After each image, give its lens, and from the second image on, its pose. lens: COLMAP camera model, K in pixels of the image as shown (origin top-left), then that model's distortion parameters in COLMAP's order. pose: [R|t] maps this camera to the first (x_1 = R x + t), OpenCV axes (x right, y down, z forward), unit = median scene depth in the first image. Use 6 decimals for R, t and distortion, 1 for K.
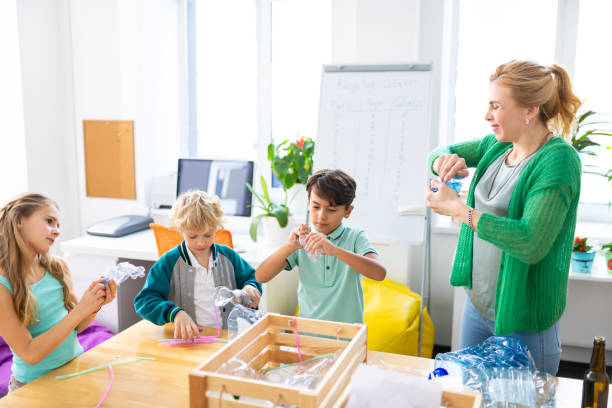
lens RADIAL K [[608.9, 0, 306.0], [0, 608.9, 204.0], [0, 0, 1]] dist [-0.001277, -0.006721]
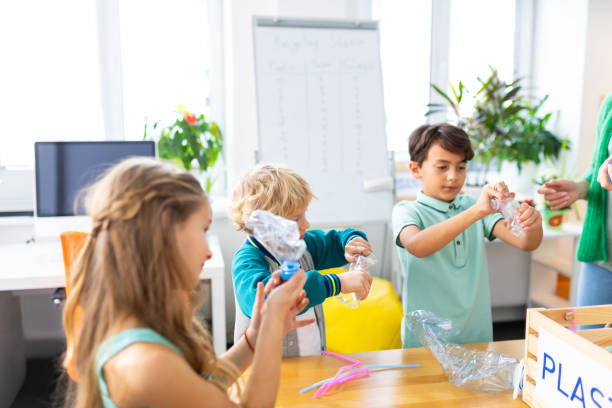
lens RADIAL K [[608.9, 0, 306.0], [0, 608.9, 204.0], [0, 0, 1]] dist [-0.001277, -0.006721]
pose [[0.846479, -0.084558, 0.525664, -0.377420], [0.094275, 0.995511, 0.008326, 0.020333], [-0.524009, 0.042509, 0.850651, 0.296328]]
